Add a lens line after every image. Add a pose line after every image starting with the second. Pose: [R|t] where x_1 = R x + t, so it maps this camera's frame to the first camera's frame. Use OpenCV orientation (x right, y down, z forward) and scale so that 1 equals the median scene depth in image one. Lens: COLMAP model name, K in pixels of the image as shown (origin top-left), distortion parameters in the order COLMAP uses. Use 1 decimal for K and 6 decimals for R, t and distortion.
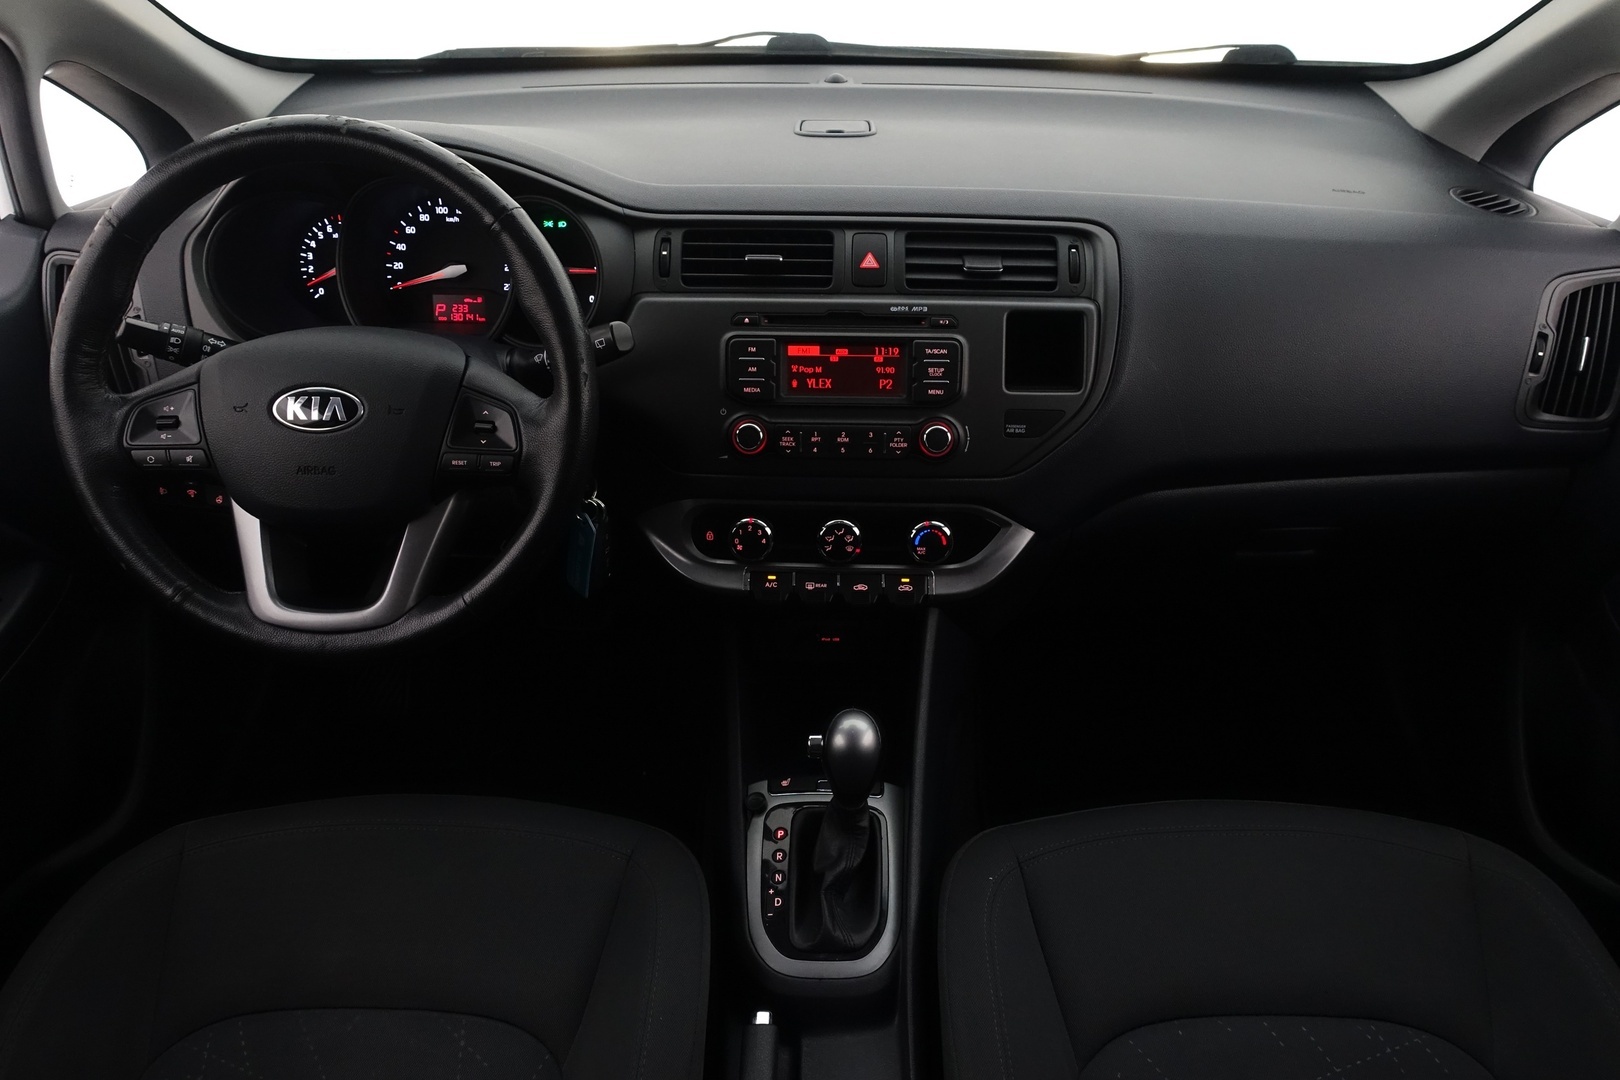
lens RADIAL K [[1099.8, 0, 810.0], [0, 1099.8, 540.0], [0, 0, 1]] dist [0.004324, 0.004846]
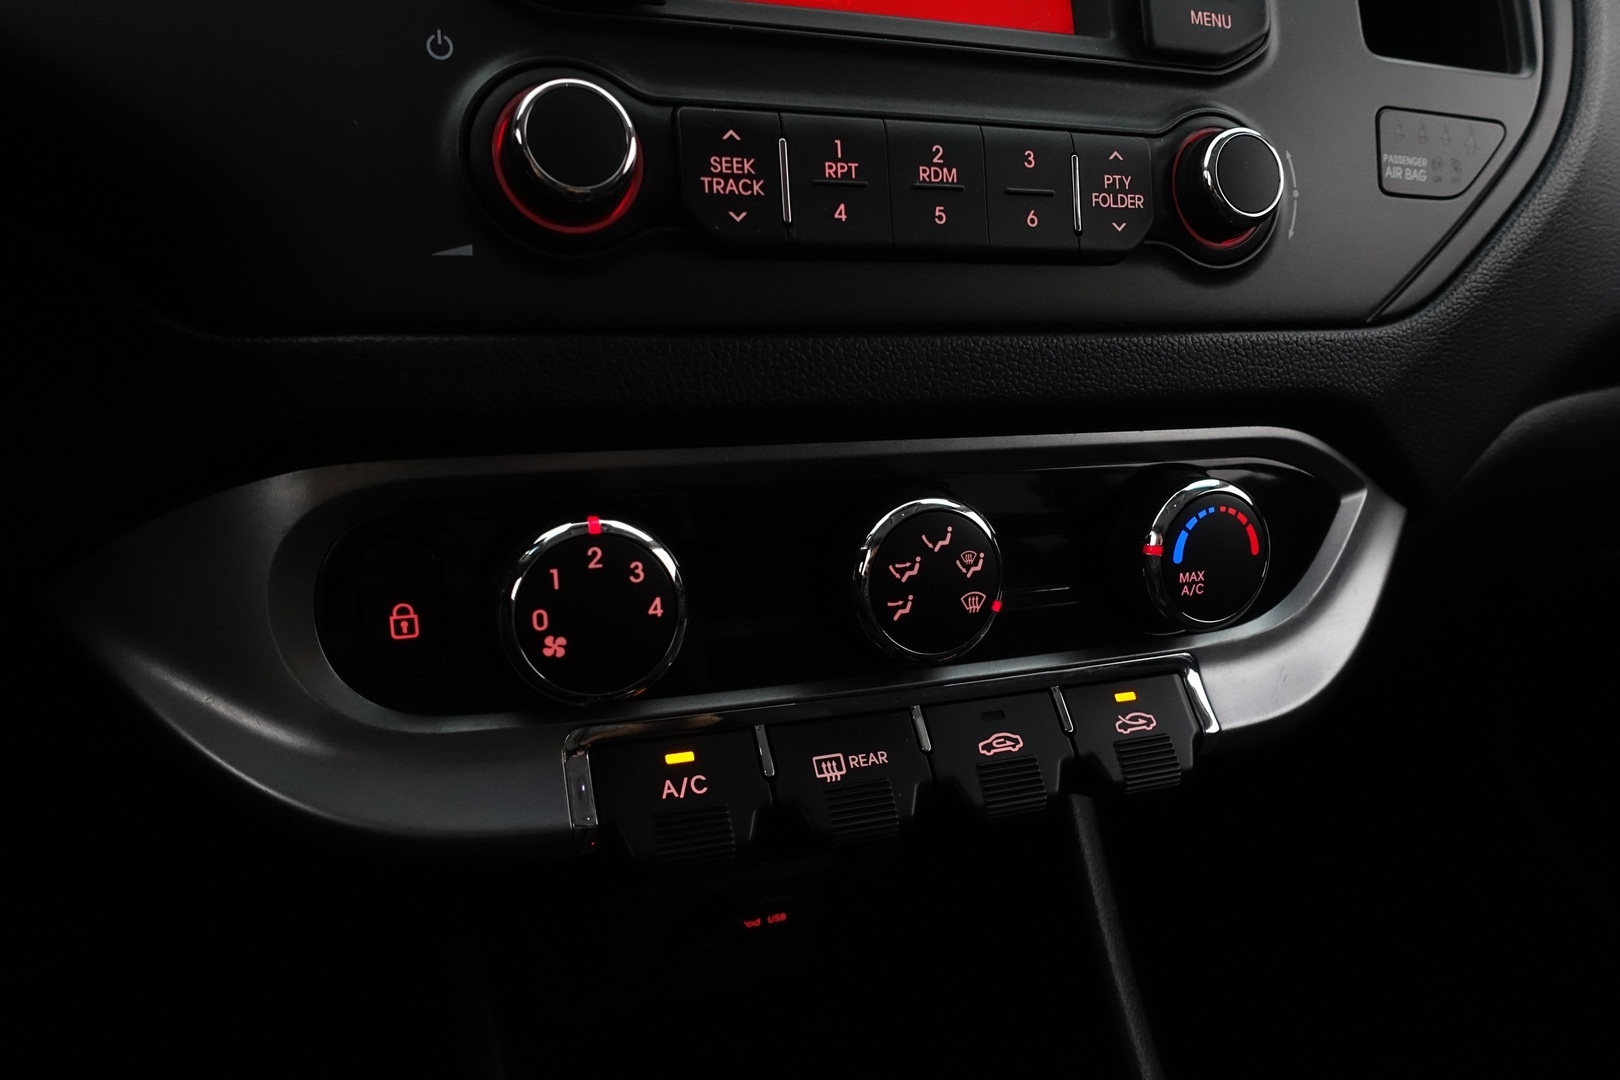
lens RADIAL K [[1097.8, 0, 810.0], [0, 1097.8, 540.0], [0, 0, 1]] dist [-0.000279, 0.000887]
pose [[0.926705, -0.082637, 0.366592, -0.098785], [0.138063, 0.982169, -0.127607, 0.022028], [-0.349510, 0.168867, 0.921589, 0.777342]]
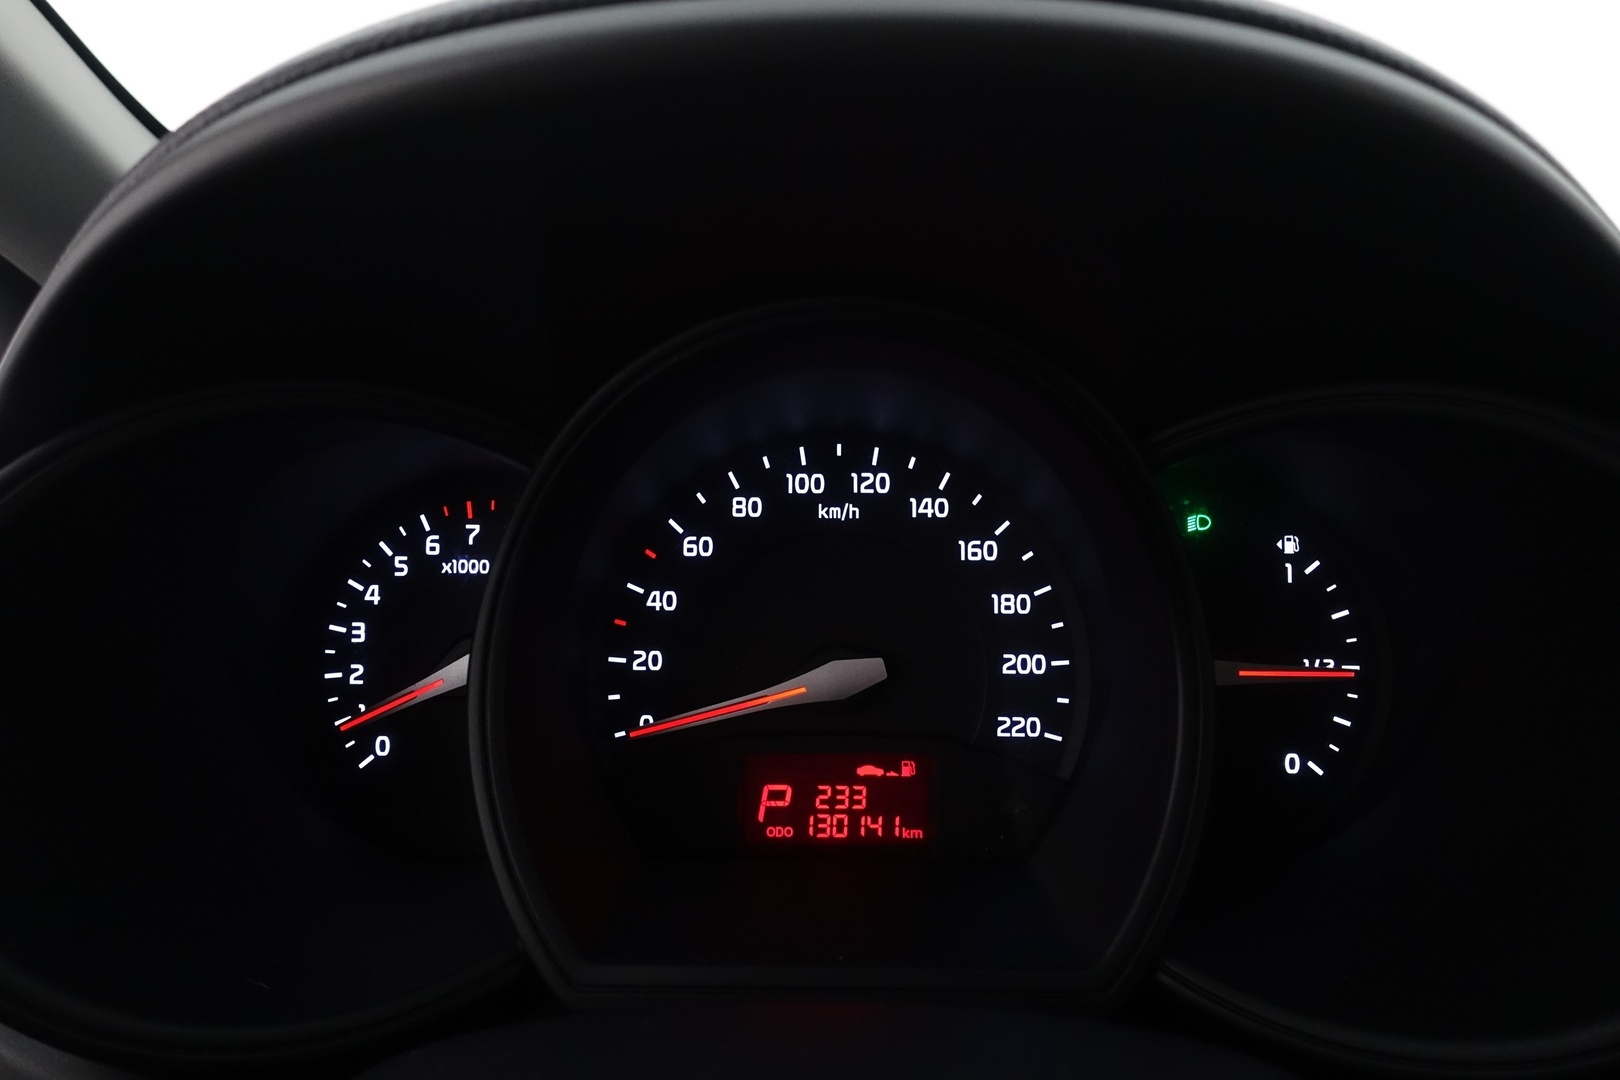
lens RADIAL K [[1097.8, 0, 810.0], [0, 1097.8, 540.0], [0, 0, 1]] dist [-0.000279, 0.000887]
pose [[0.999935, -0.008337, 0.007746, -0.371338], [0.010203, 0.958272, -0.285675, -0.217744], [-0.005041, 0.285735, 0.958295, 0.786122]]
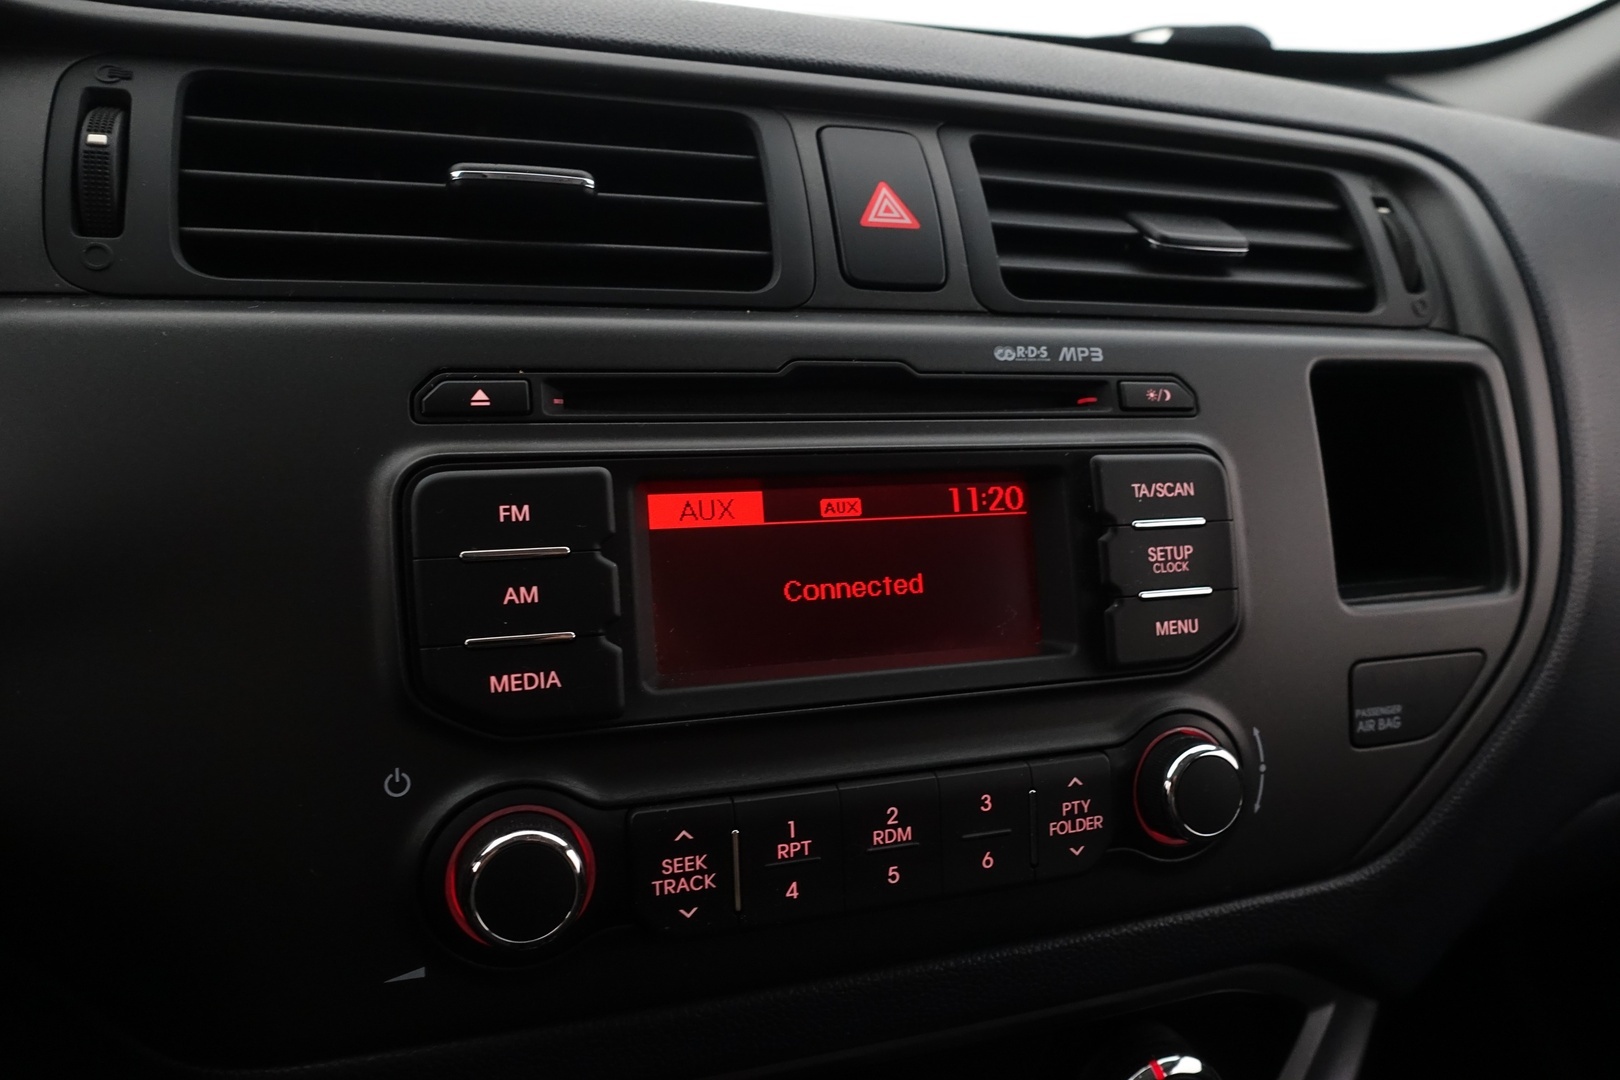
lens RADIAL K [[1097.8, 0, 810.0], [0, 1097.8, 540.0], [0, 0, 1]] dist [-0.000279, 0.000887]
pose [[0.938201, -0.055713, 0.341578, -0.072974], [0.107968, 0.984819, -0.135924, -0.125648], [-0.328820, 0.164403, 0.929973, 0.742700]]
